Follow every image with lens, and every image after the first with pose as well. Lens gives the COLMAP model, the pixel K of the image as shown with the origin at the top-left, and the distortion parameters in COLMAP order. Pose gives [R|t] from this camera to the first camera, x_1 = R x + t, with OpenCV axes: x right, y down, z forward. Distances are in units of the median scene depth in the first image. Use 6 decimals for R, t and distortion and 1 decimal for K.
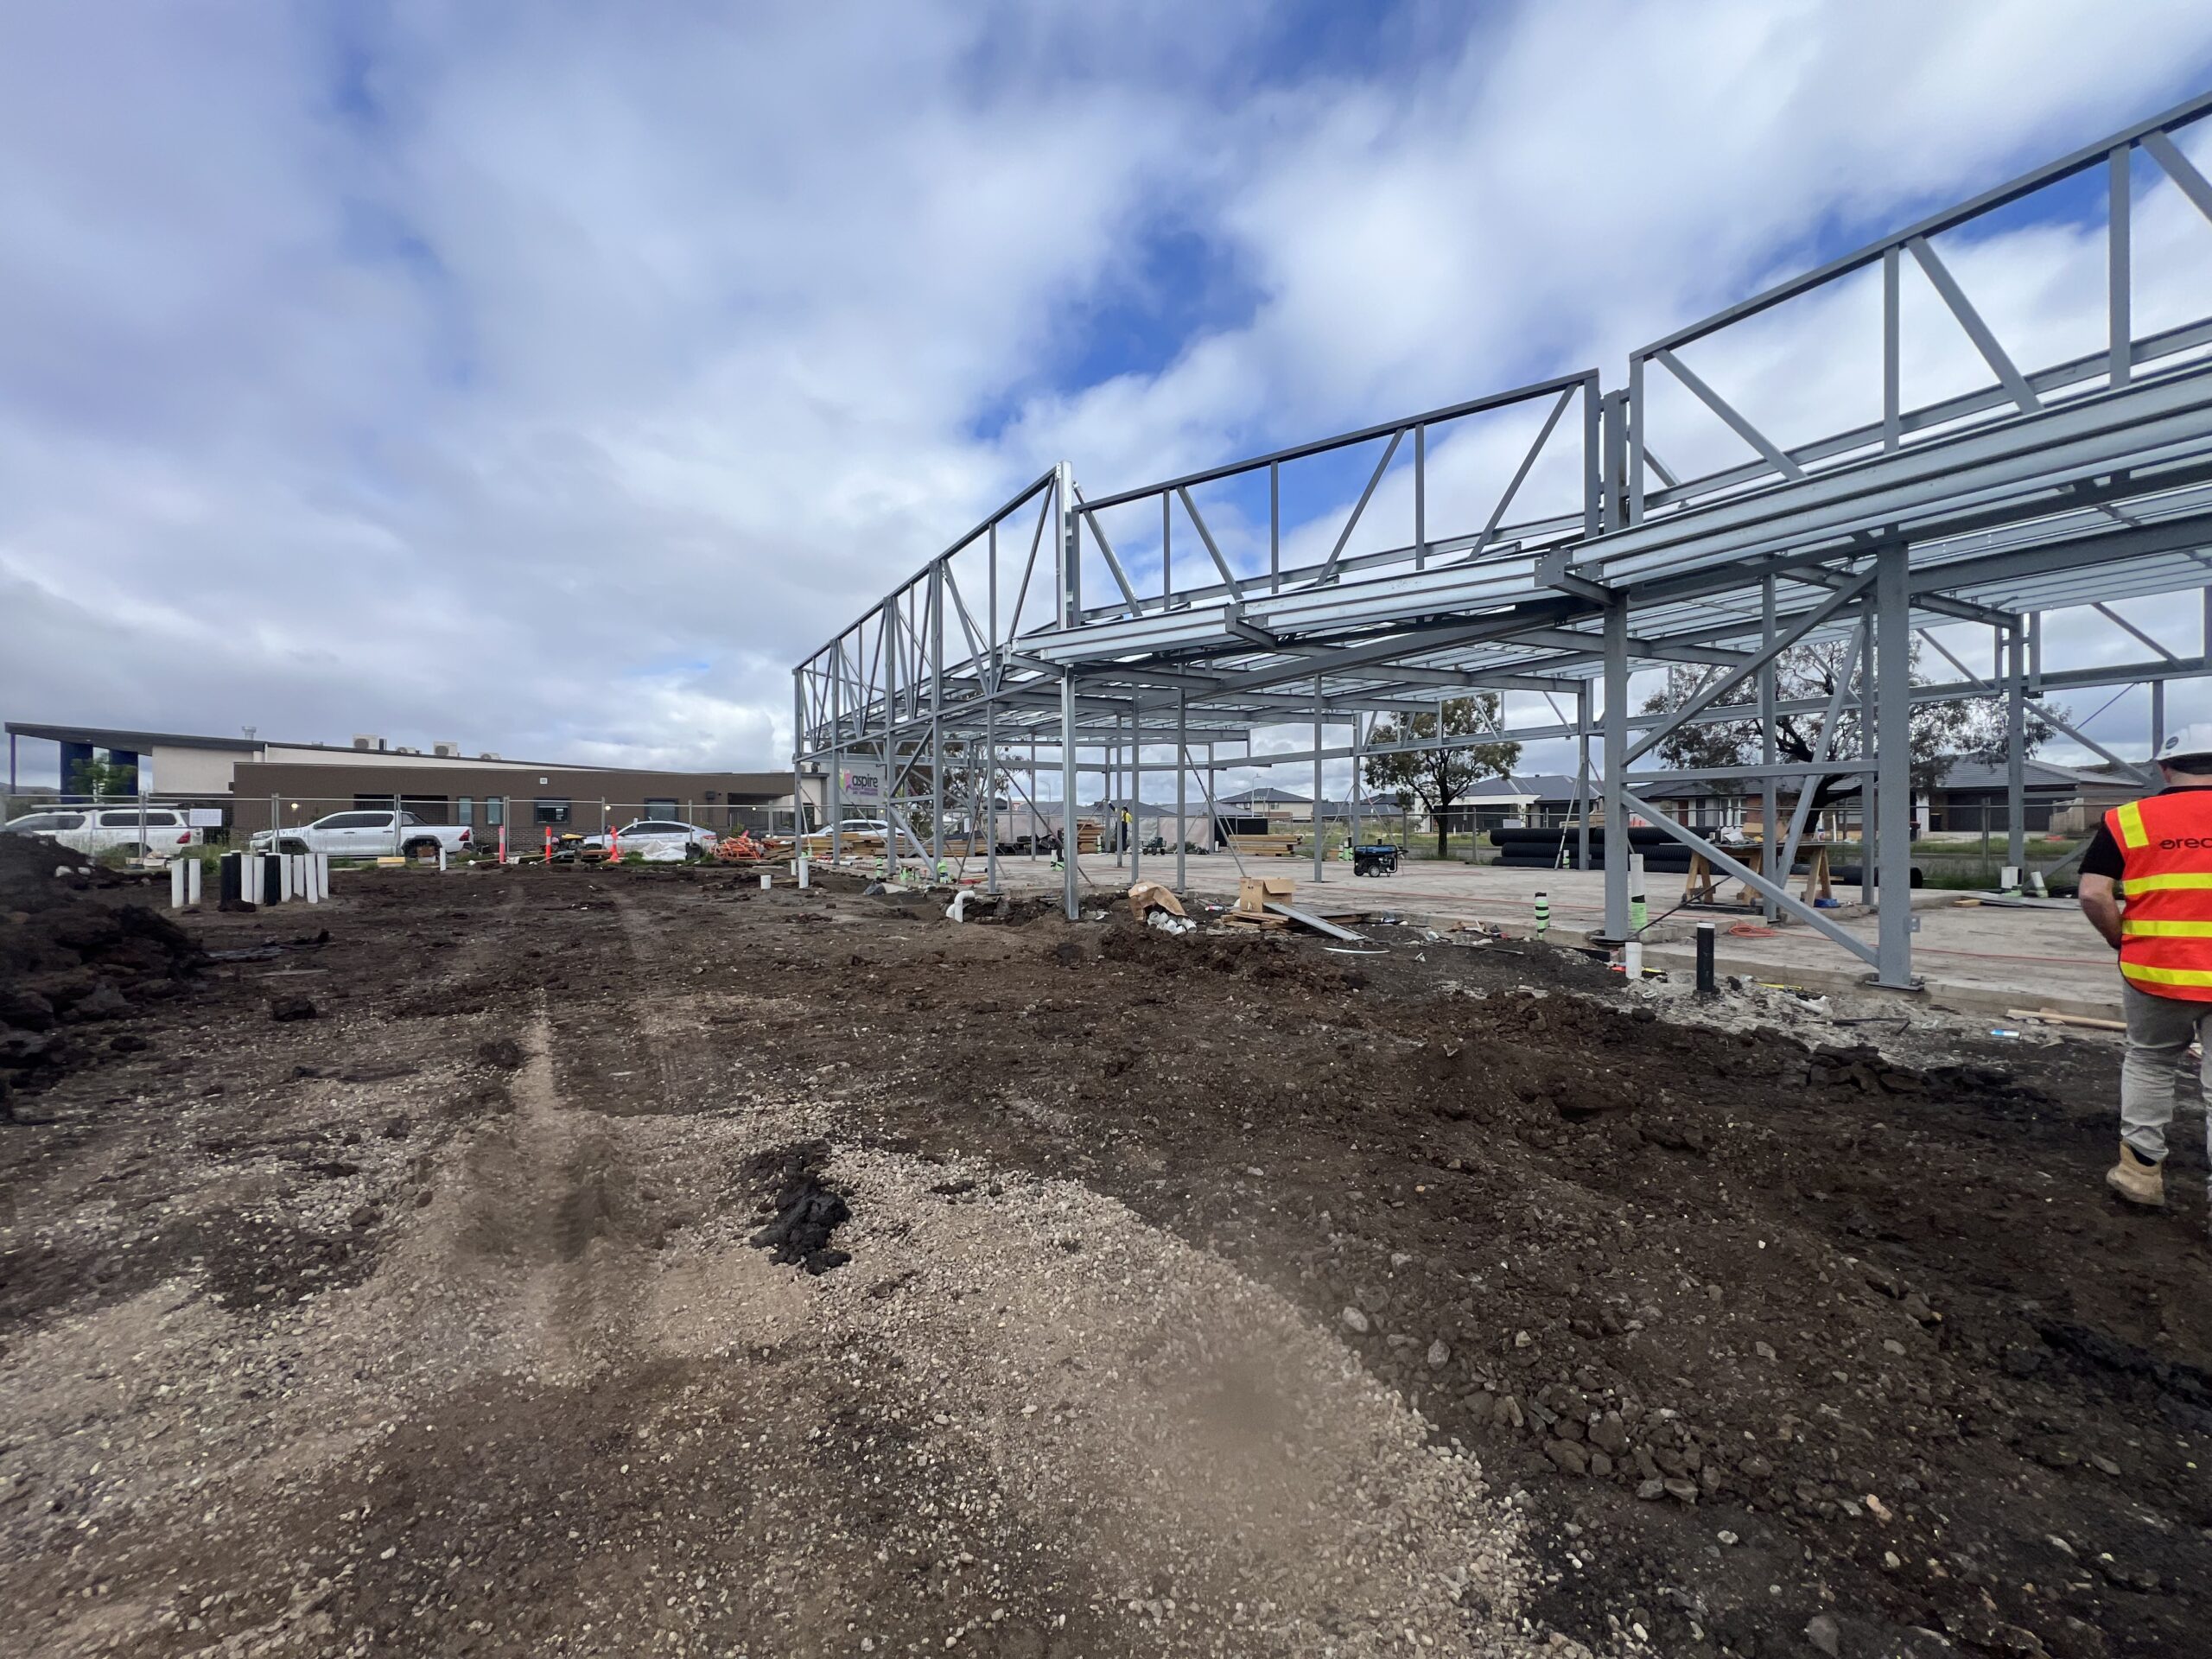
lens RADIAL K [[879.6, 0, 1106.0], [0, 879.6, 829.5], [0, 0, 1]] dist [-0.001255, -0.000595]
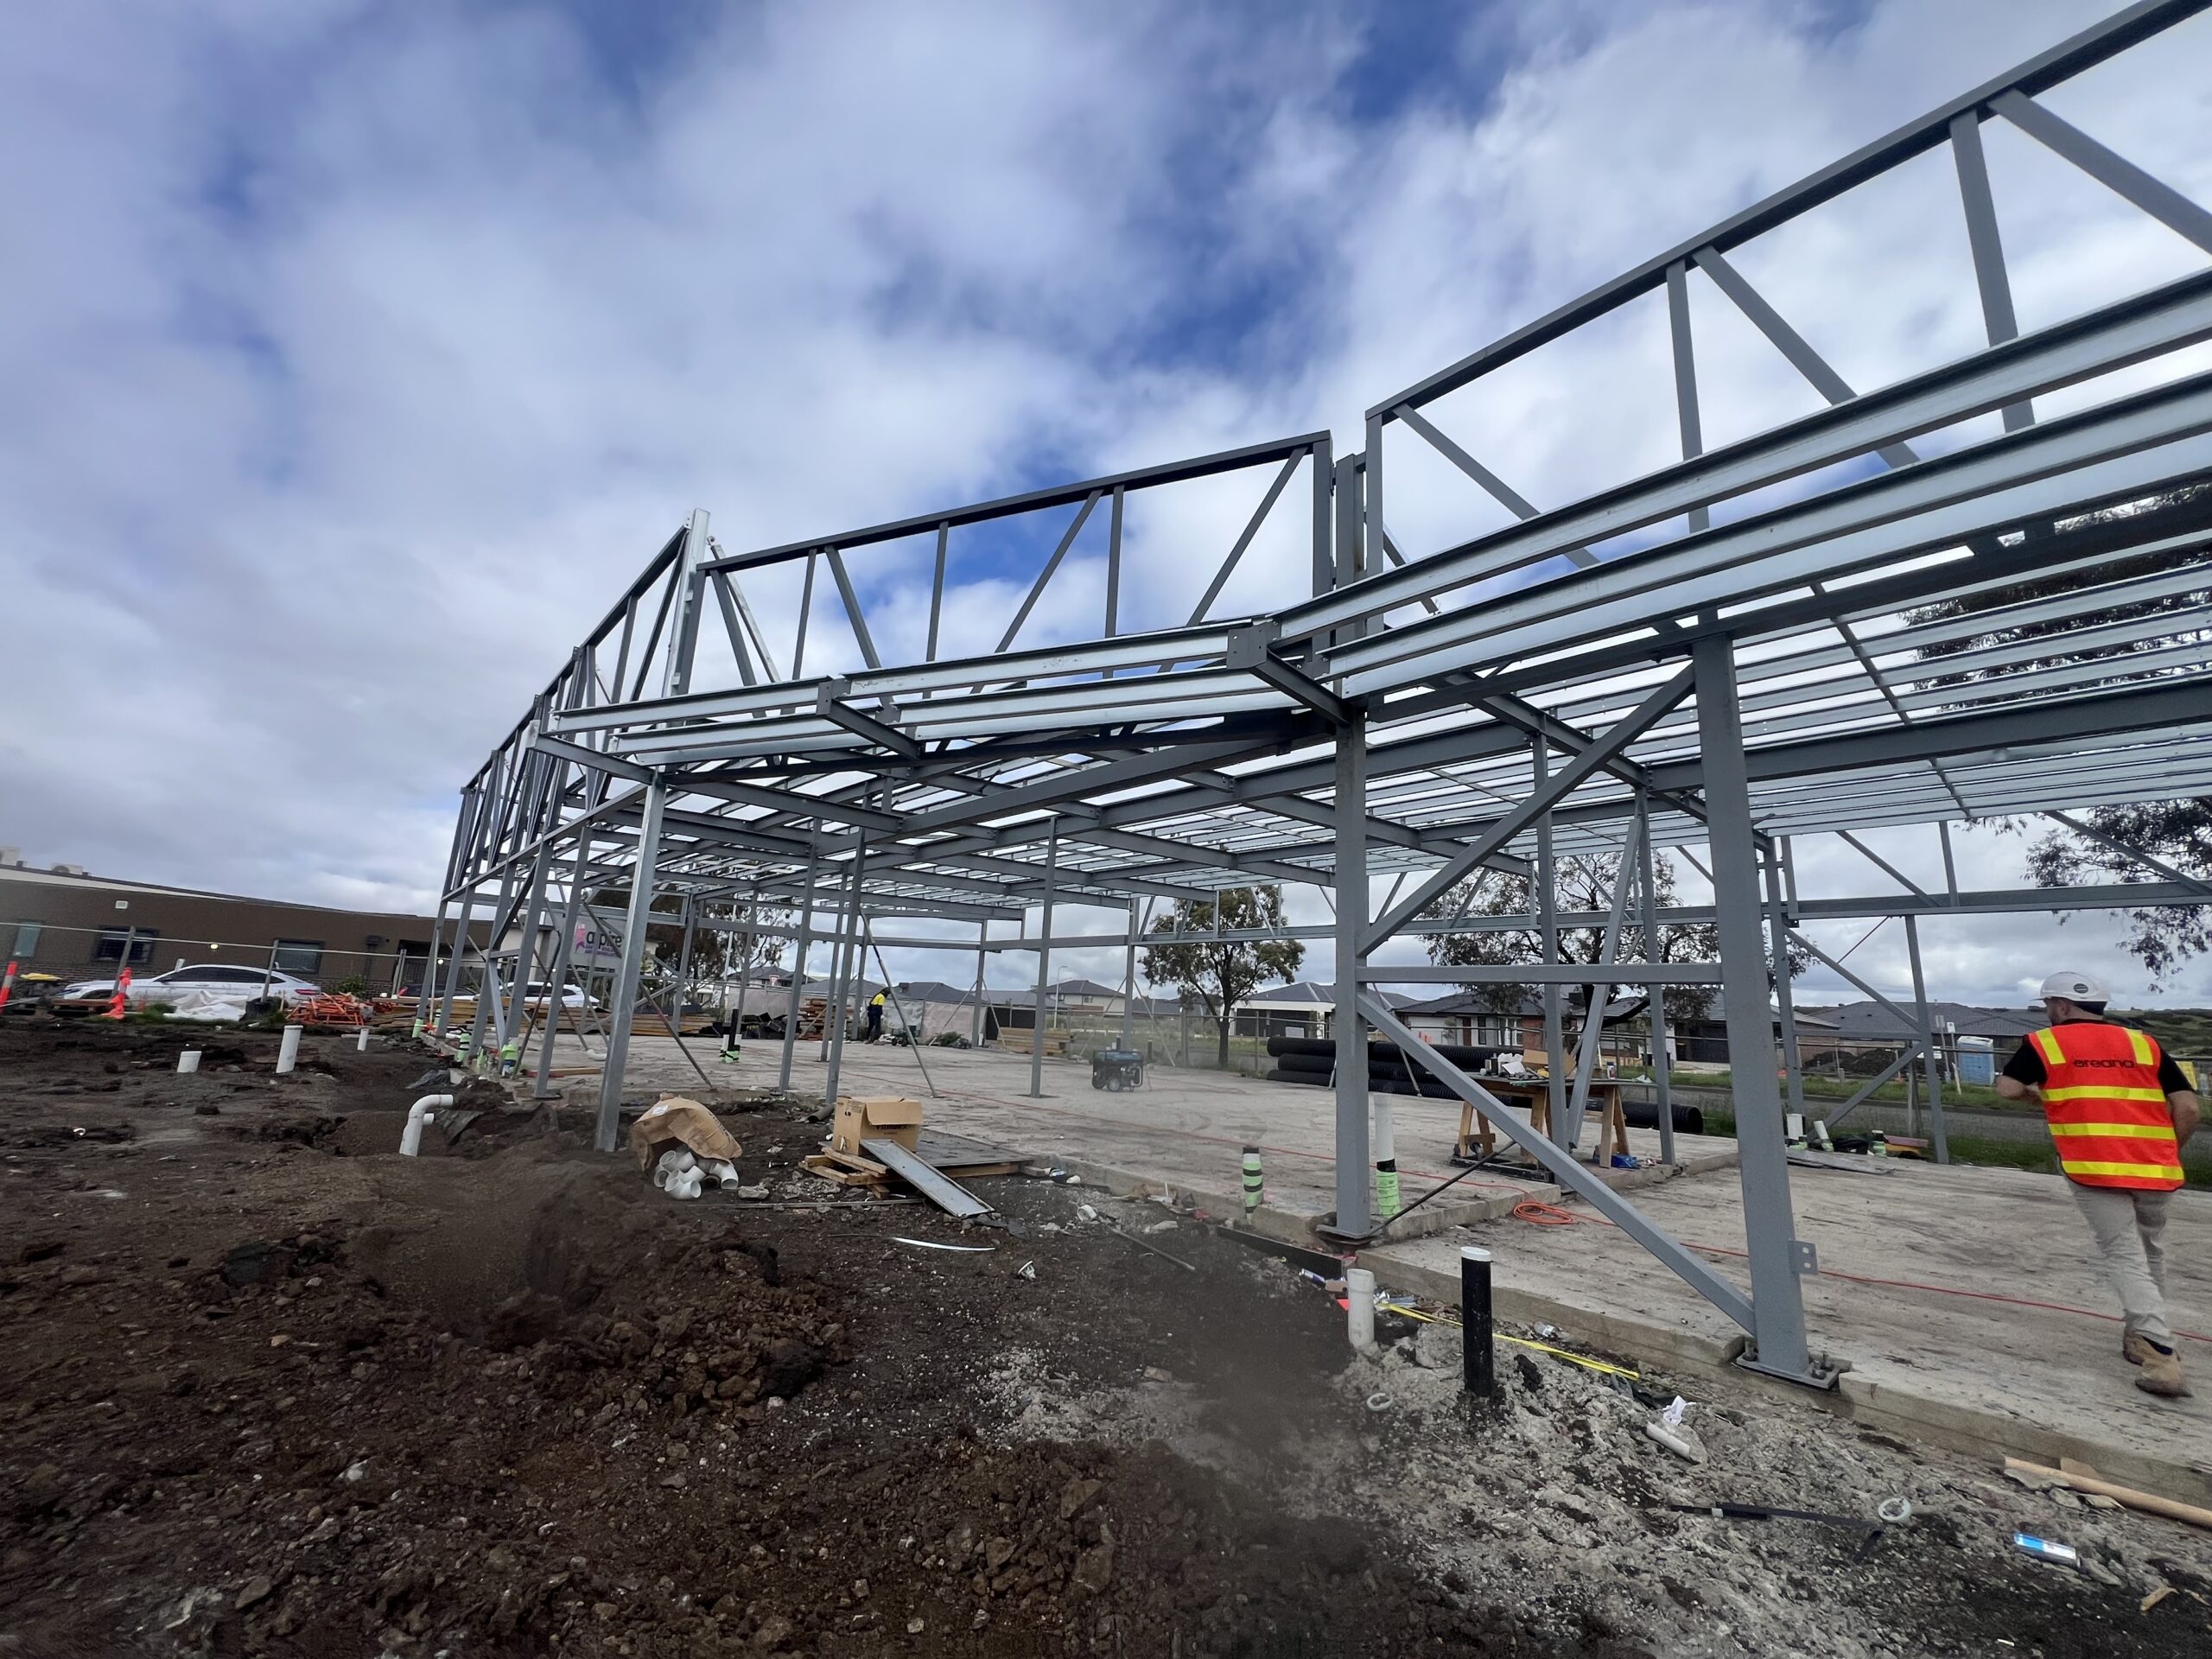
lens RADIAL K [[886.3, 0, 1106.0], [0, 886.3, 829.5], [0, 0, 1]] dist [-0.000878, 0.000091]
pose [[0.978178, 0.096993, 0.183737, 0.148652], [-0.056371, 0.975069, -0.214622, -0.005885], [-0.199973, 0.199581, 0.959259, 0.209682]]
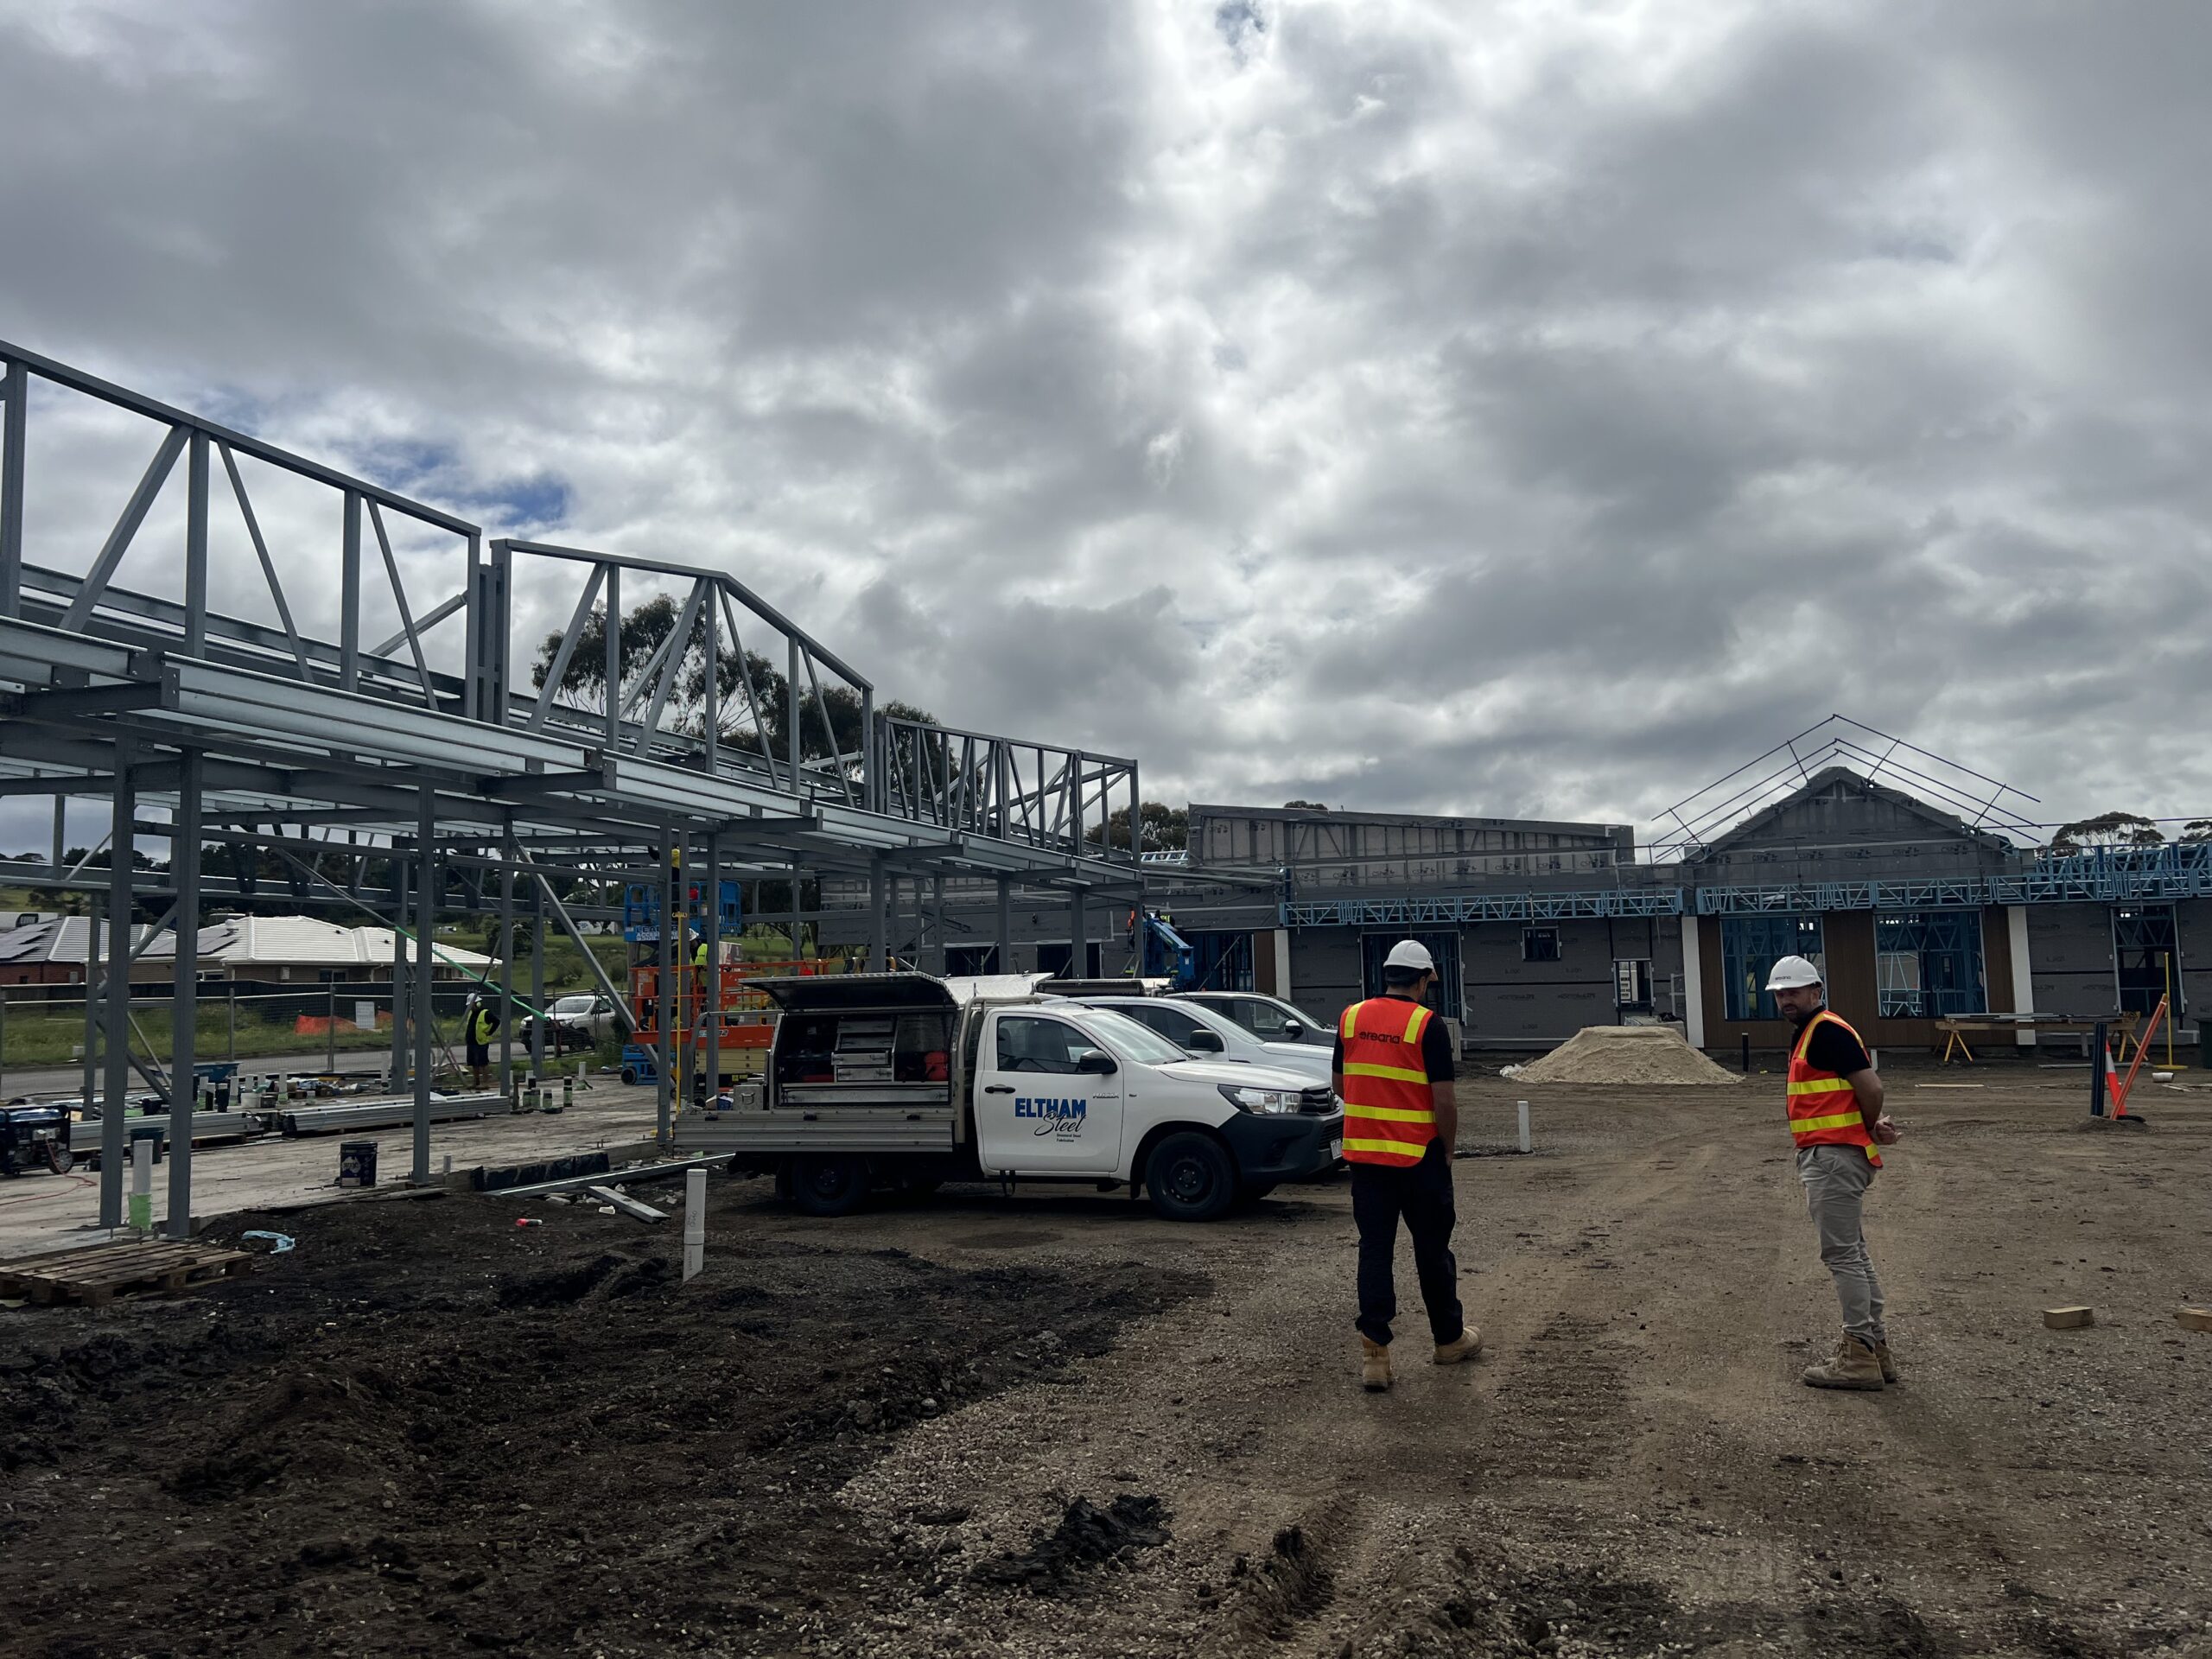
lens RADIAL K [[1645.1, 0, 1106.0], [0, 1645.1, 829.5], [0, 0, 1]] dist [0.167239, 0.000360]
pose [[-0.667148, 0.058901, 0.742593, -0.799906], [0.023666, 0.998042, -0.057902, -0.074682], [-0.744549, -0.021055, -0.667235, 1.051420]]
